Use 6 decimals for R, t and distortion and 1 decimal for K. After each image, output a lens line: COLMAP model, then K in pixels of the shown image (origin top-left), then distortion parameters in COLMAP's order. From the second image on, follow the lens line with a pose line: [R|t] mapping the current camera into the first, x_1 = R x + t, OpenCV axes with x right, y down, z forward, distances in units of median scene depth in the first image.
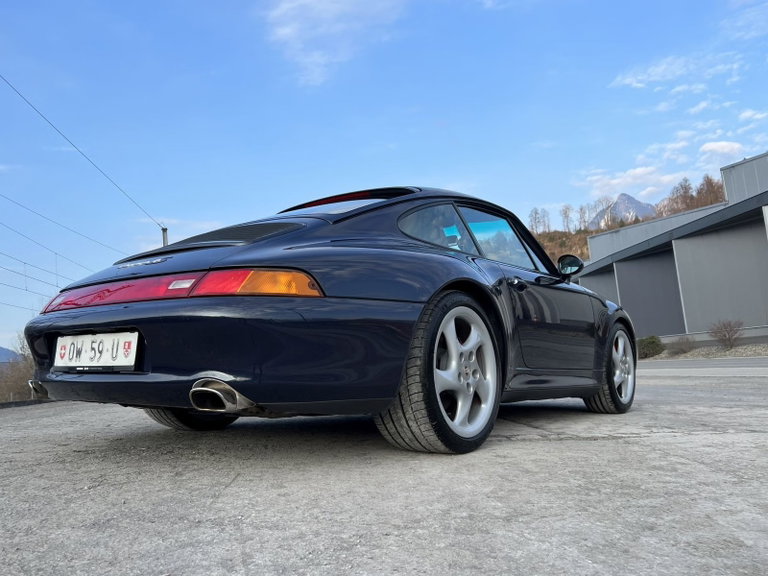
lens RADIAL K [[625.9, 0, 387.8], [0, 625.9, 286.6], [0, 0, 1]] dist [0.044260, -0.051275]
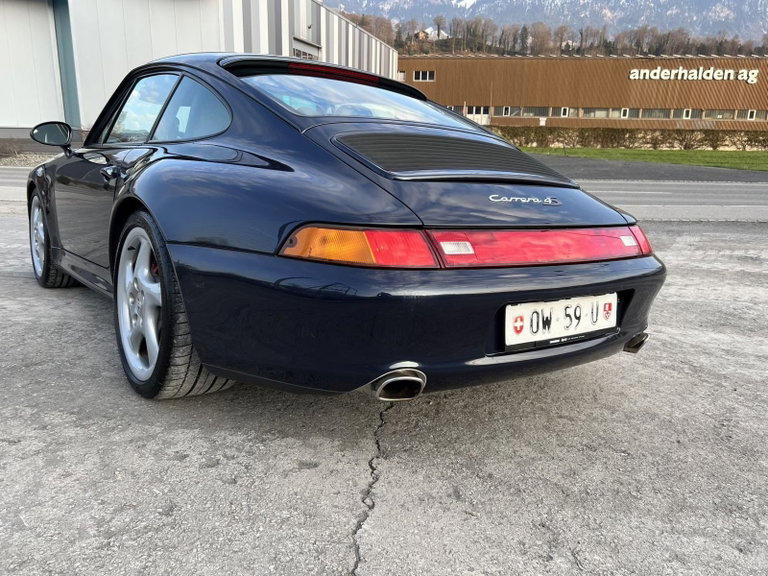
lens RADIAL K [[625.9, 0, 383.3], [0, 625.9, 288.1], [0, 0, 1]] dist [0.044260, -0.051275]
pose [[0.280452, -0.141199, 0.949426, -1.299539], [-0.169649, 0.966258, 0.193815, -0.055536], [-0.944757, -0.215424, 0.247035, 1.014940]]
